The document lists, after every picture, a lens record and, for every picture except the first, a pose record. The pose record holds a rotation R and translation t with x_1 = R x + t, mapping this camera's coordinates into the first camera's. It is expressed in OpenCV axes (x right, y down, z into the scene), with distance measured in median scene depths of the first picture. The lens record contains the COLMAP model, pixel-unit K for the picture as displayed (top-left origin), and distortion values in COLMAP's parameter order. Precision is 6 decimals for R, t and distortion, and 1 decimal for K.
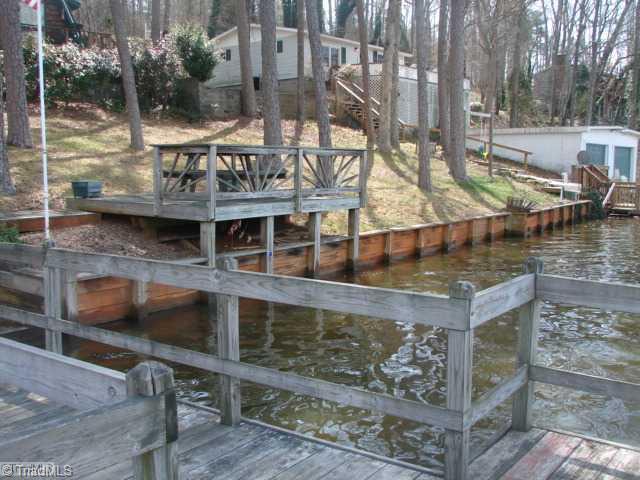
lens RADIAL K [[698.8, 0, 320.0], [0, 698.8, 240.0], [0, 0, 1]] dist [-0.181345, 0.243755]
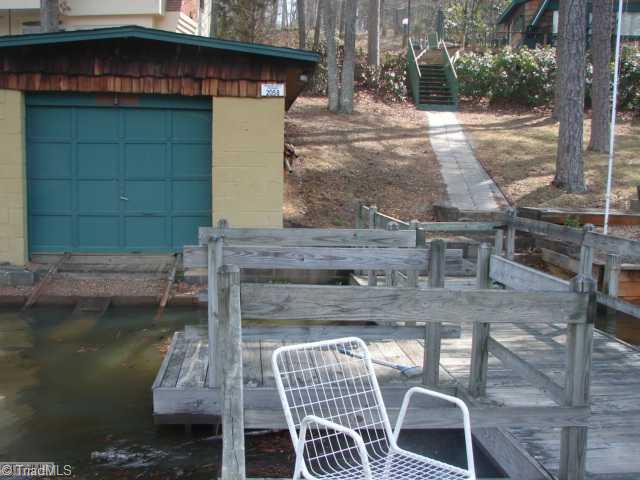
lens RADIAL K [[698.8, 0, 320.0], [0, 698.8, 240.0], [0, 0, 1]] dist [-0.181345, 0.243755]
pose [[0.682233, 0.103892, -0.723716, 0.089481], [-0.110630, 0.993124, 0.038277, 0.016837], [0.722716, 0.053951, 0.689036, -0.111691]]
